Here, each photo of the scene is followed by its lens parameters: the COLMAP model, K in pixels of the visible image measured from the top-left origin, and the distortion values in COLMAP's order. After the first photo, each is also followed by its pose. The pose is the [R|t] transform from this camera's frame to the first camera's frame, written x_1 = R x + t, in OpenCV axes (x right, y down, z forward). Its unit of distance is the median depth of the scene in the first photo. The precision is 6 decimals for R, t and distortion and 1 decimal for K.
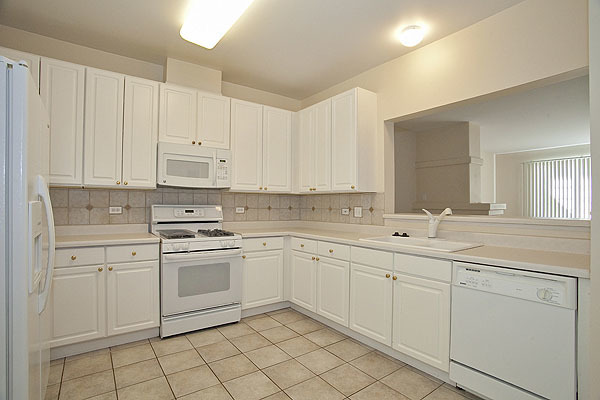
lens RADIAL K [[298.3, 0, 295.7], [0, 298.3, 201.5], [0, 0, 1]] dist [-0.085525, 0.035596]
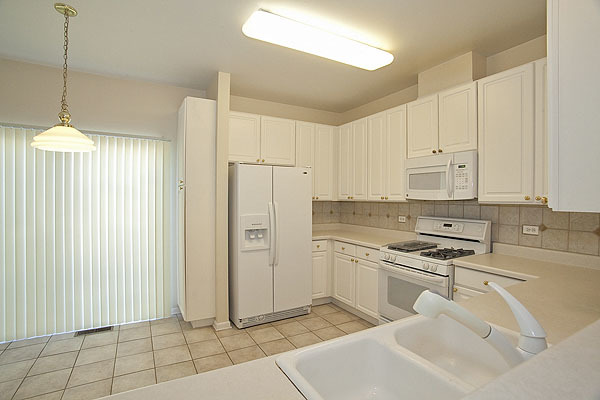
lens RADIAL K [[298.3, 0, 295.7], [0, 298.3, 201.5], [0, 0, 1]] dist [-0.085525, 0.035596]
pose [[-0.119182, 0.004305, -0.992863, 0.641987], [0.004863, 0.999981, 0.003753, -0.049776], [0.992860, -0.004381, -0.119201, 0.694474]]
